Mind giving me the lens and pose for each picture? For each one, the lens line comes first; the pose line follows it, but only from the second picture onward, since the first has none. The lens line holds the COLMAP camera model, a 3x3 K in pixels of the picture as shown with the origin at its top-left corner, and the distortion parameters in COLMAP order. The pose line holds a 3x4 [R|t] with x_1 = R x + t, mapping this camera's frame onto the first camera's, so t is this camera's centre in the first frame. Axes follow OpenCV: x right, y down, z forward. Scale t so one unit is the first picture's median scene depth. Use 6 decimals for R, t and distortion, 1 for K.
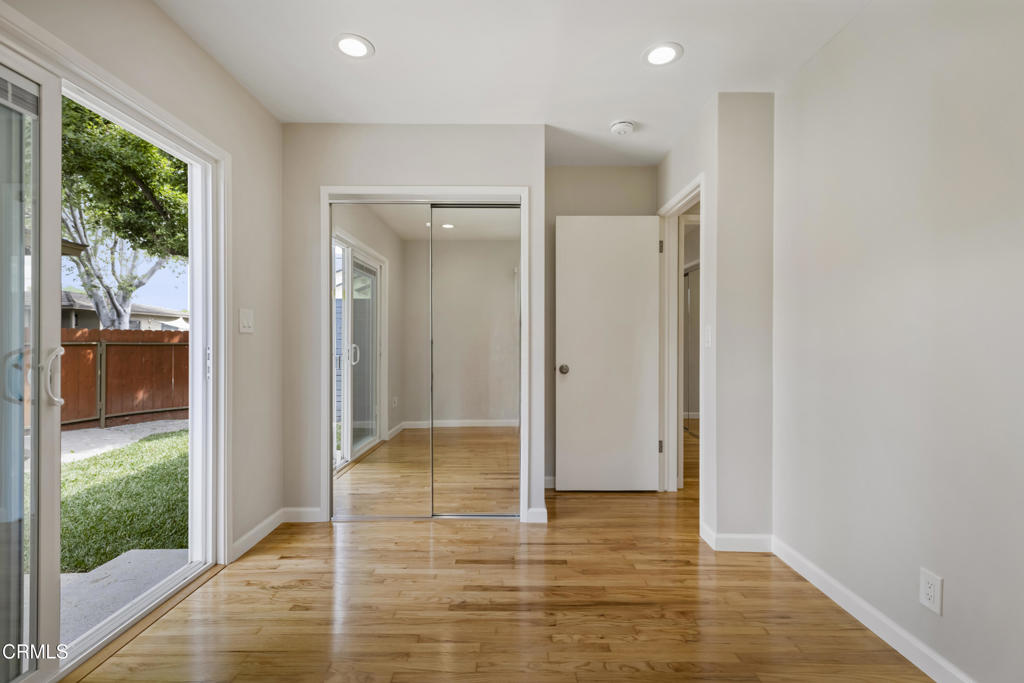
lens RADIAL K [[471.4, 0, 510.6], [0, 471.4, 344.0], [0, 0, 1]] dist [0.000276, -0.000013]
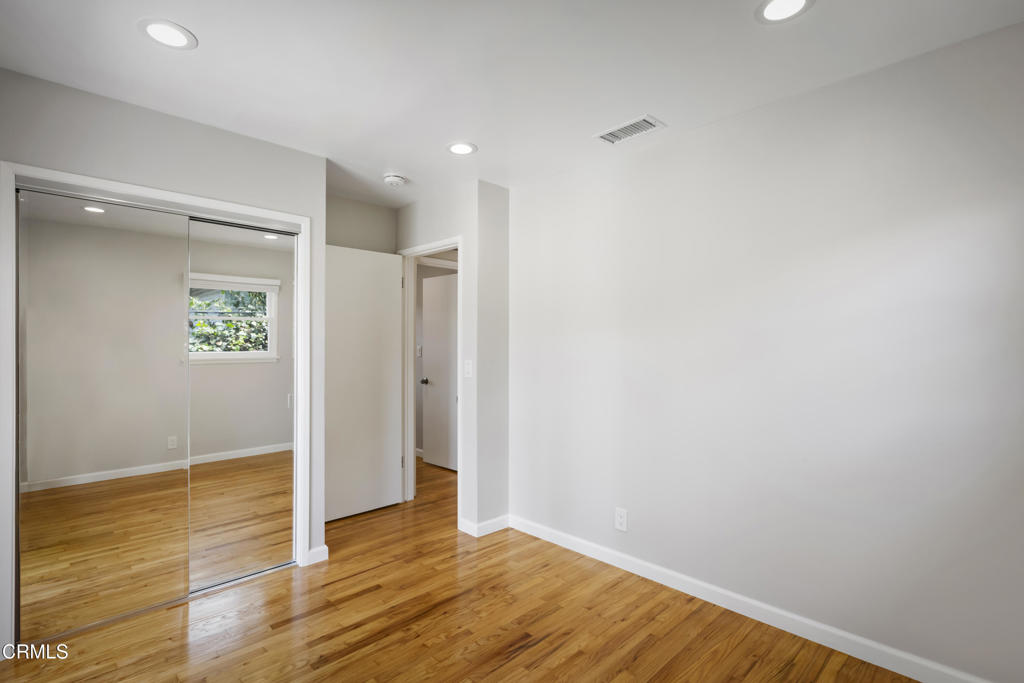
lens RADIAL K [[490.5, 0, 511.6], [0, 490.5, 337.2], [0, 0, 1]] dist [0.000216, -0.000200]
pose [[0.708537, 0.008870, 0.705618, -0.451142], [0.001767, 0.999896, -0.014343, -0.085429], [-0.705672, 0.011409, 0.708447, -0.010477]]
